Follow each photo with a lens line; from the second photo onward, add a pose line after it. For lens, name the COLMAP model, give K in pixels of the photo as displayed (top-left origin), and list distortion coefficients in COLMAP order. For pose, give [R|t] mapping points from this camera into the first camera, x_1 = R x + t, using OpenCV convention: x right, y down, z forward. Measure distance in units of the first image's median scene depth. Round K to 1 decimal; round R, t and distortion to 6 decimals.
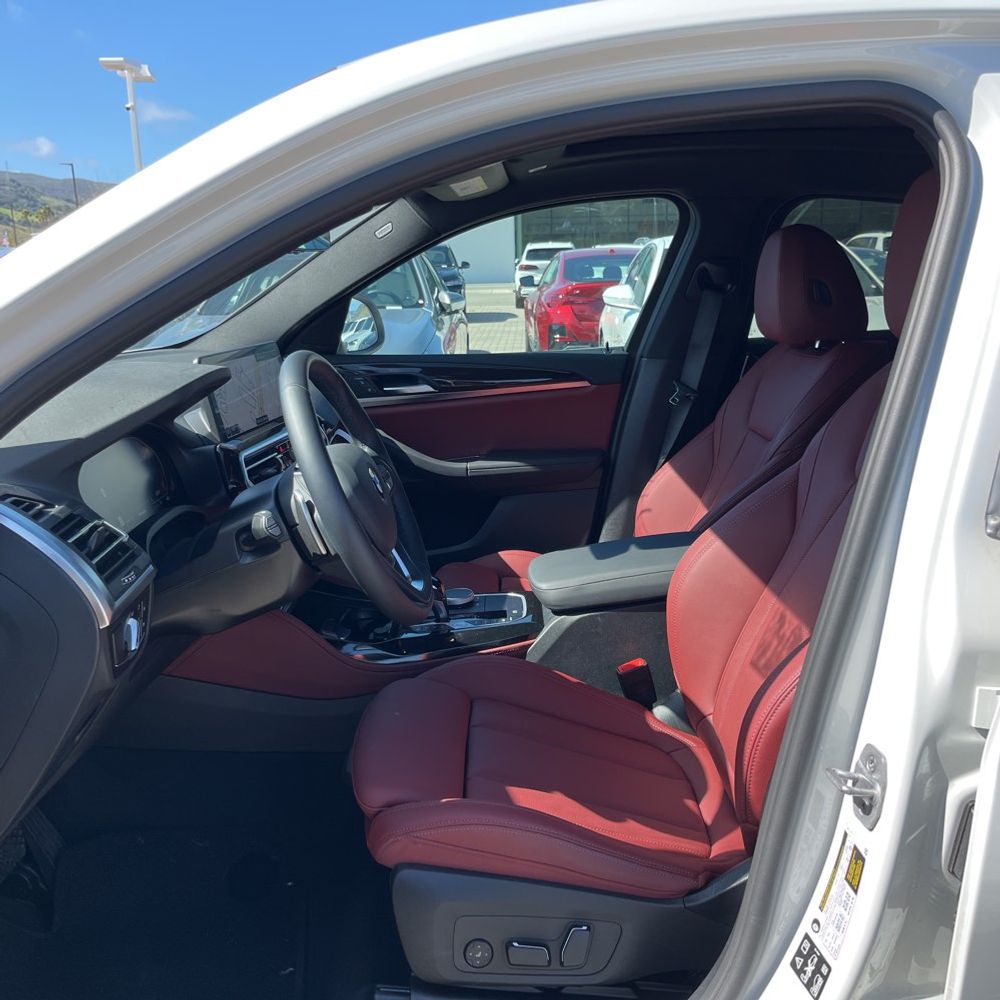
lens RADIAL K [[1008.3, 0, 499.9], [0, 1008.3, 501.4], [0, 0, 1]] dist [0.031446, 0.000000]
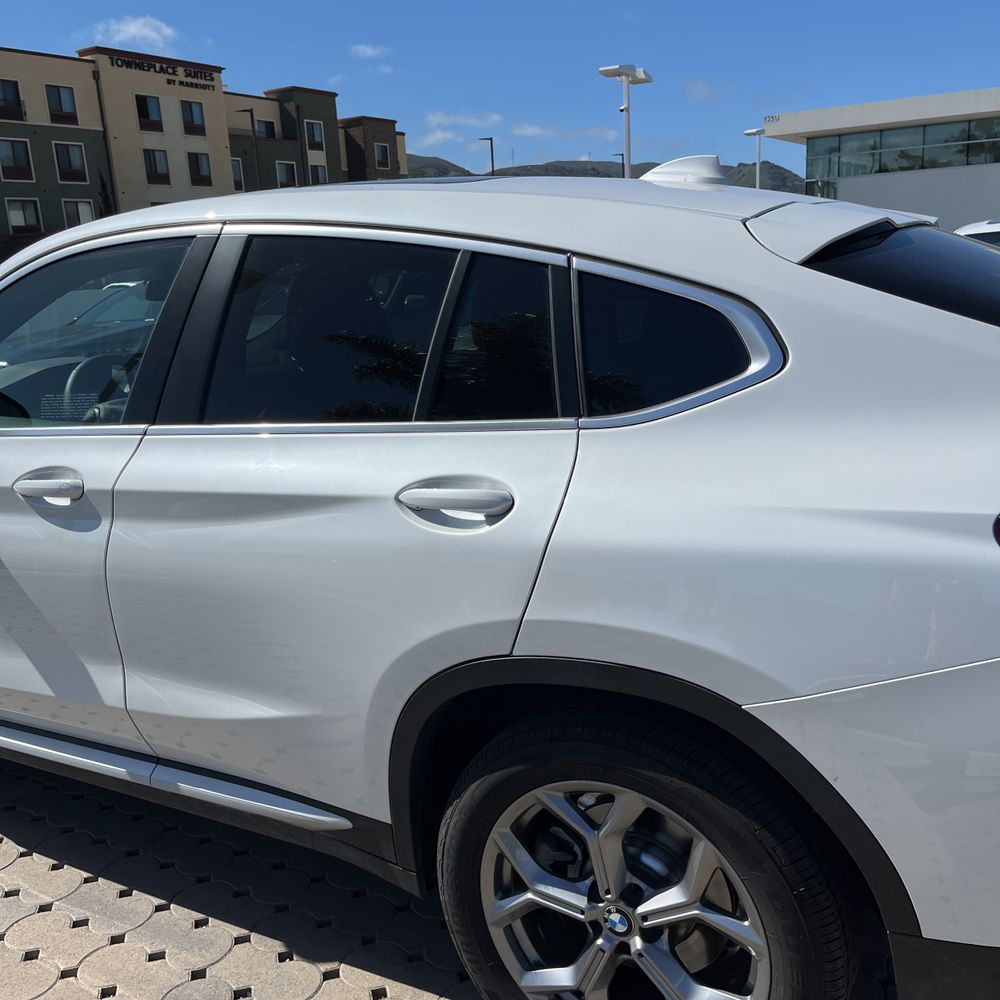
lens RADIAL K [[1008.3, 0, 505.8], [0, 1008.3, 508.7], [0, 0, 1]] dist [0.031446, 0.000000]
pose [[0.871254, 0.096923, -0.481167, 0.097574], [-0.082512, 0.995280, 0.051078, 0.000205], [0.483847, -0.004800, 0.875140, -0.030595]]
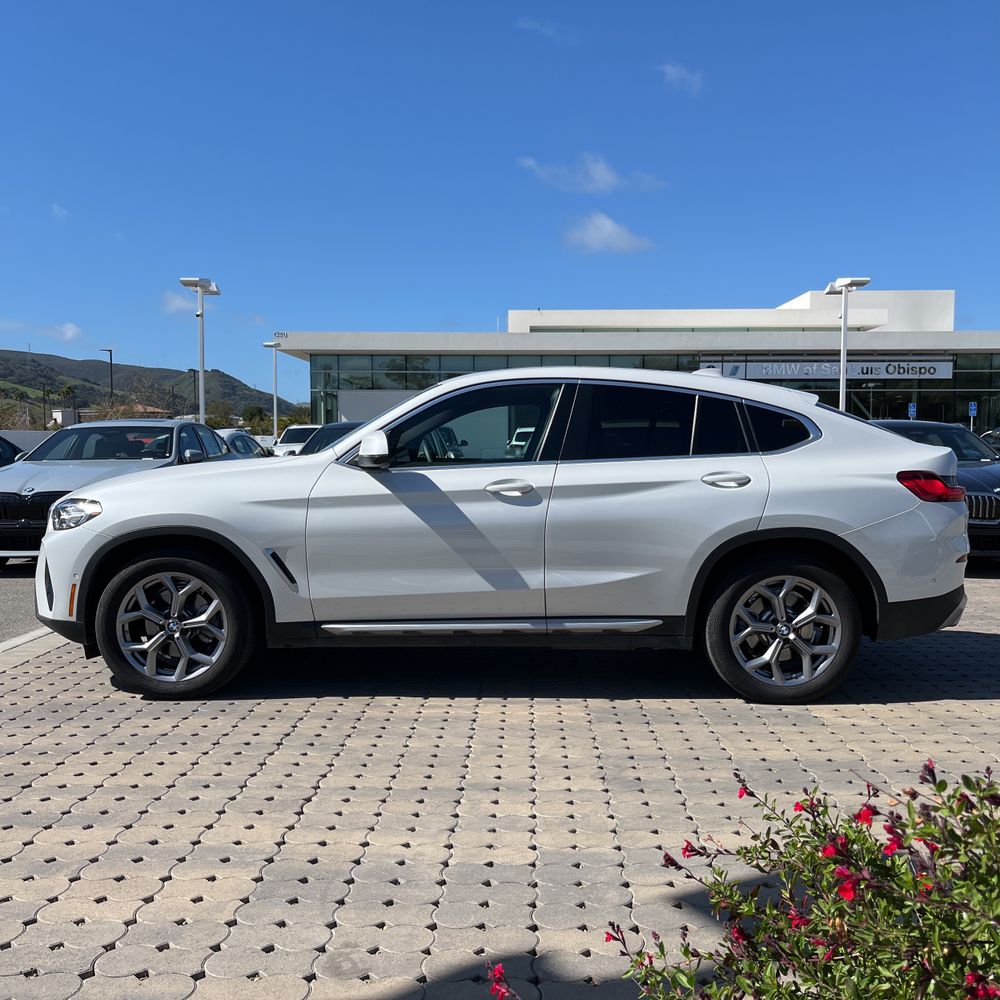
lens RADIAL K [[1008.3, 0, 493.3], [0, 1008.3, 499.3], [0, 0, 1]] dist [0.031446, 0.000000]
pose [[0.999704, 0.024150, -0.002898, 0.006035], [-0.024278, 0.983518, -0.179174, 0.049056], [-0.001477, 0.179192, 0.983813, -0.180046]]
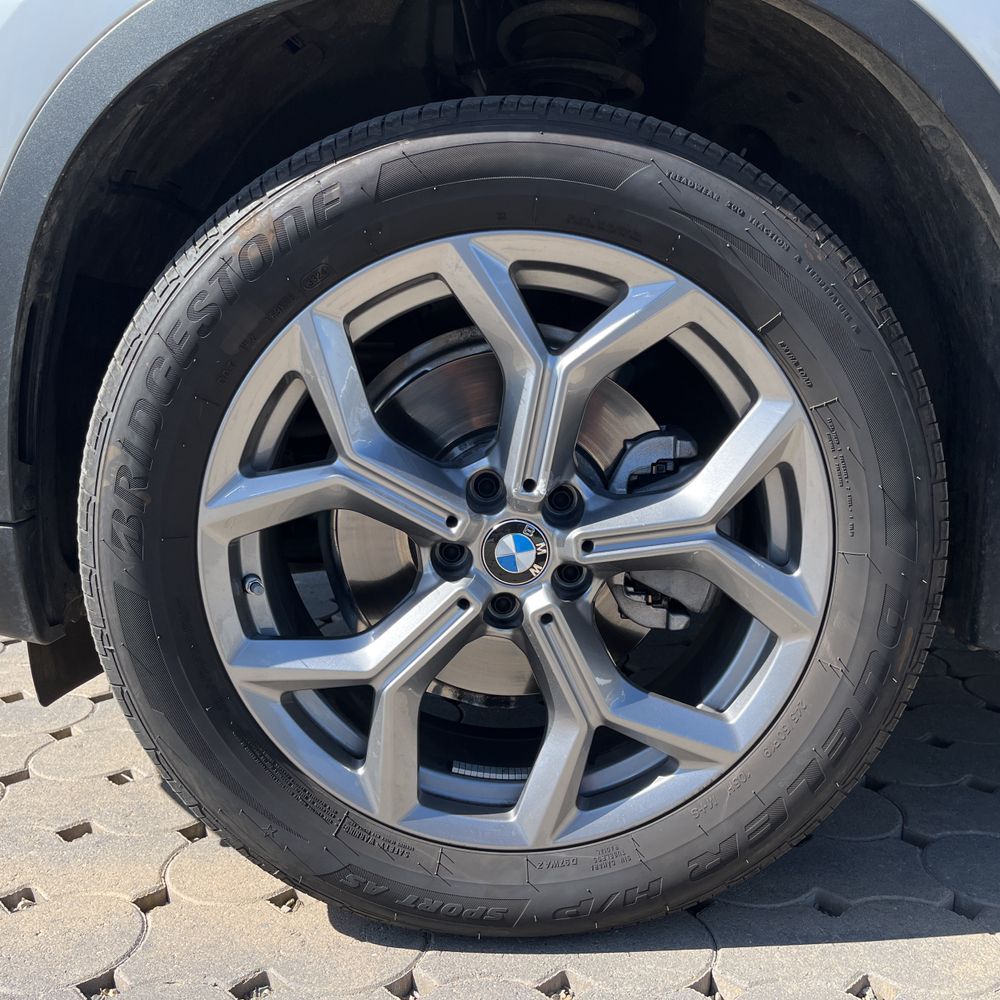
lens RADIAL K [[1008.3, 0, 497.9], [0, 1008.3, 502.3], [0, 0, 1]] dist [0.031446, 0.000000]
pose [[0.999397, 0.025128, 0.023979, -0.066322], [-0.023755, 0.998152, -0.055938, 0.038584], [-0.025341, 0.055335, 0.998146, 0.005225]]
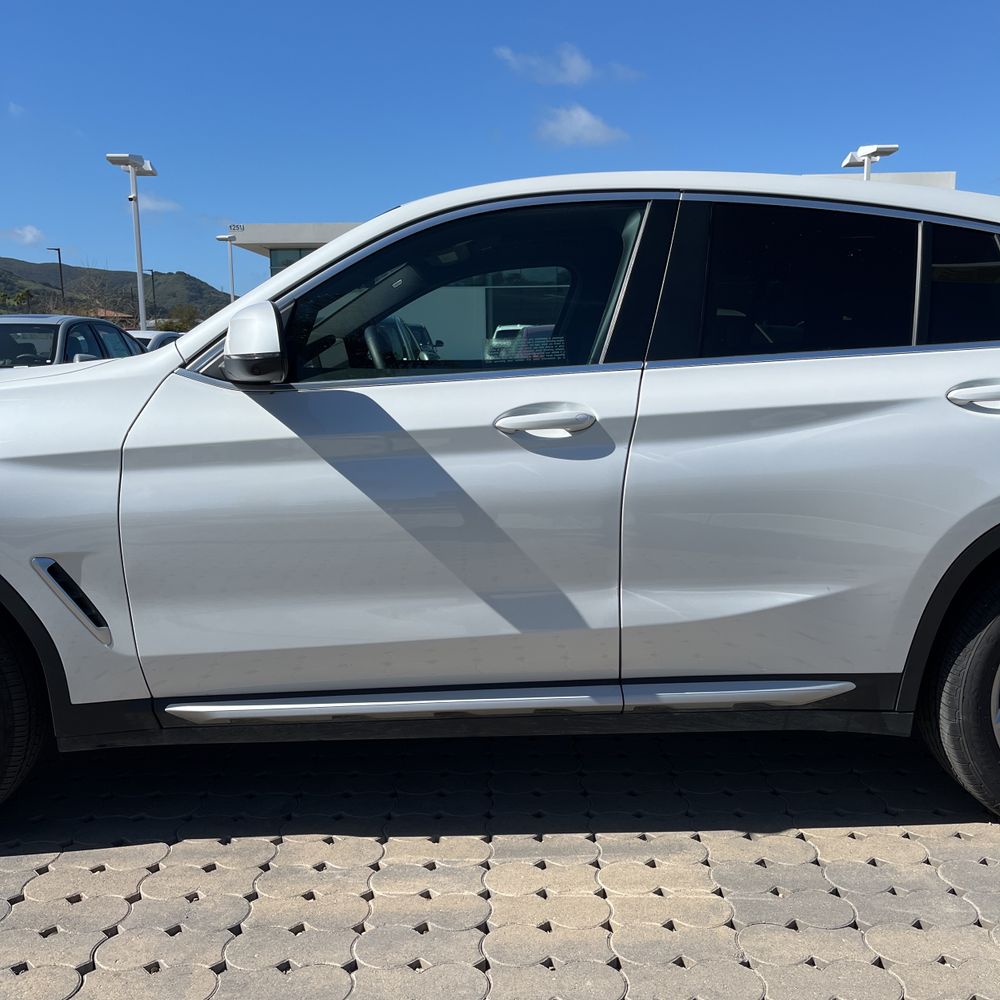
lens RADIAL K [[1008.3, 0, 494.5], [0, 1008.3, 511.3], [0, 0, 1]] dist [0.031446, 0.000000]
pose [[0.999728, 0.005455, 0.022687, 0.001204], [-0.003801, 0.997373, -0.072332, 0.024048], [-0.023022, 0.072226, 0.997123, -0.067900]]
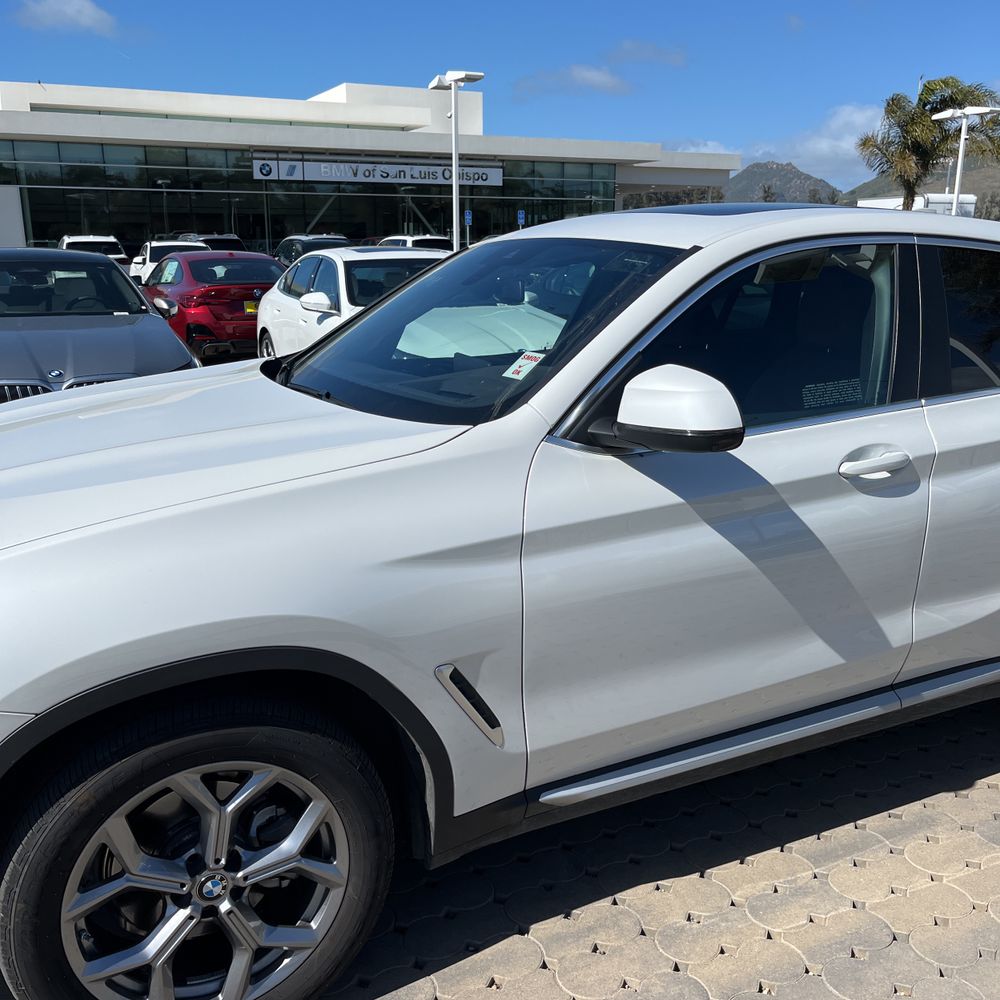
lens RADIAL K [[1008.3, 0, 487.7], [0, 1008.3, 507.0], [0, 0, 1]] dist [0.031446, 0.000000]
pose [[0.894292, -0.092949, 0.437724, -0.078876], [0.087822, 0.995622, 0.031992, 0.004403], [-0.438781, 0.009832, 0.898540, -0.045766]]
